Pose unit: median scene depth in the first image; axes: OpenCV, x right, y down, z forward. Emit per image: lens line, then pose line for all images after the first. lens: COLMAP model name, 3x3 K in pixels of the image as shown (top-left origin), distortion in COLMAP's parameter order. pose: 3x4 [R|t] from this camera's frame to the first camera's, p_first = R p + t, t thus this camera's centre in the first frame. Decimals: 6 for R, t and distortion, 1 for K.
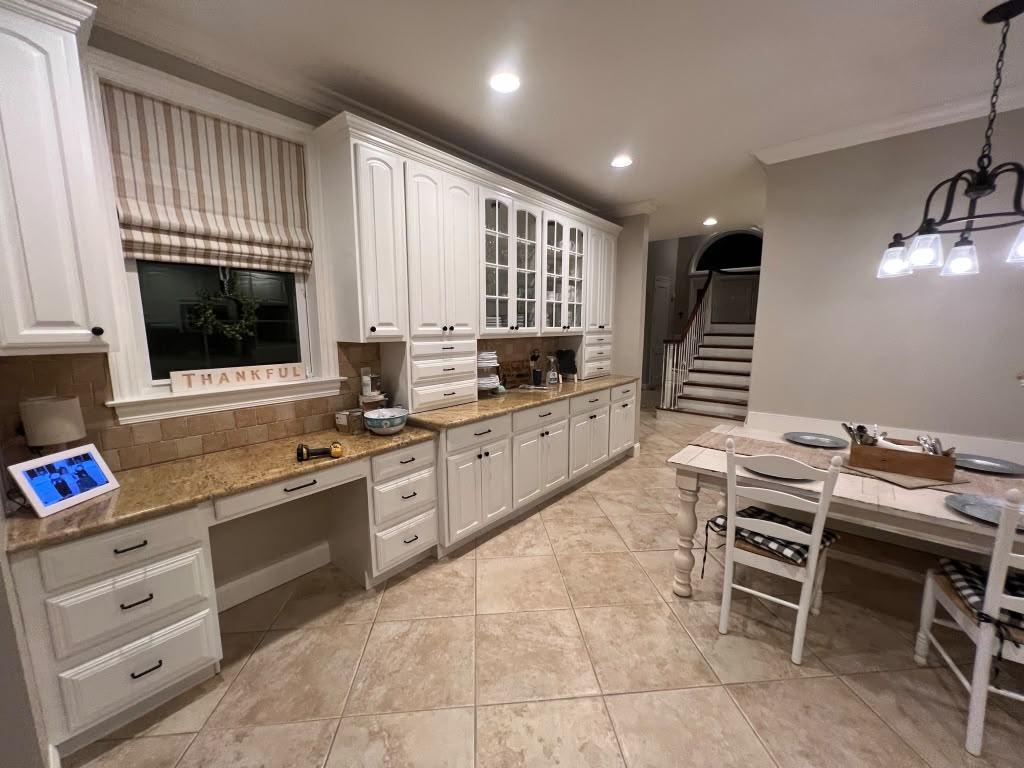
lens RADIAL K [[411.7, 0, 512.1], [0, 411.7, 386.7], [0, 0, 1]] dist [-0.002828, 0.000404]
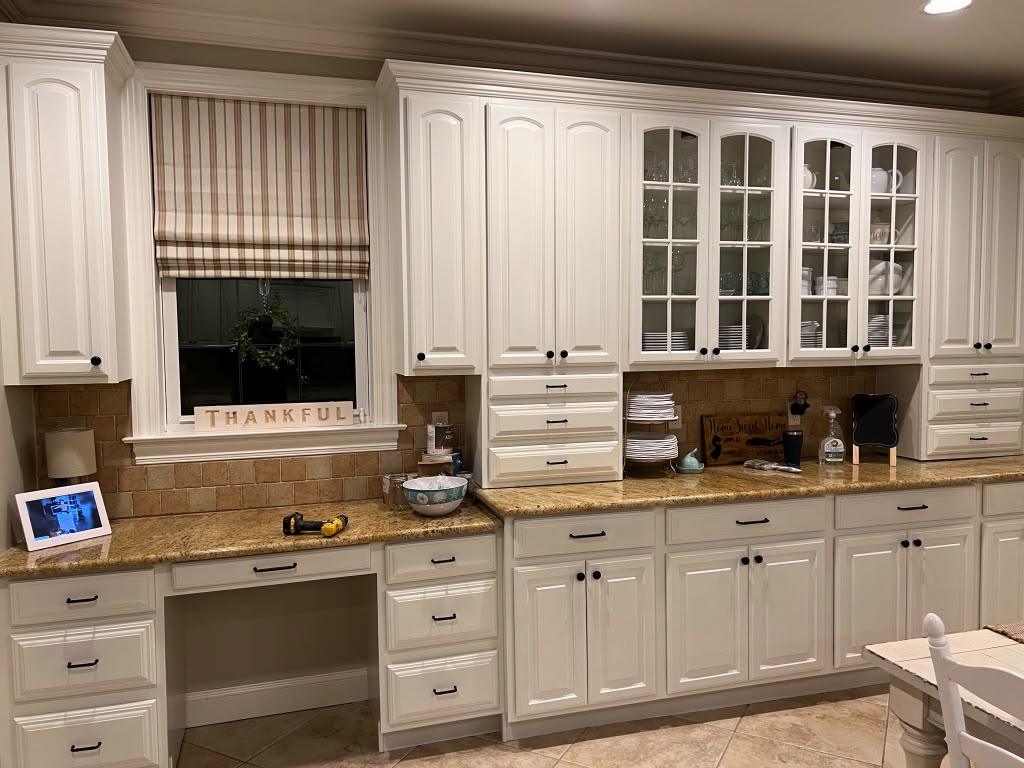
lens RADIAL K [[770.2, 0, 513.9], [0, 770.2, 381.0], [0, 0, 1]] dist [0.051494, -0.051000]
pose [[0.828829, 0.024520, -0.558964, 0.489597], [-0.073147, 0.995213, -0.064805, -0.027887], [0.554699, 0.094599, 0.826656, 0.039102]]
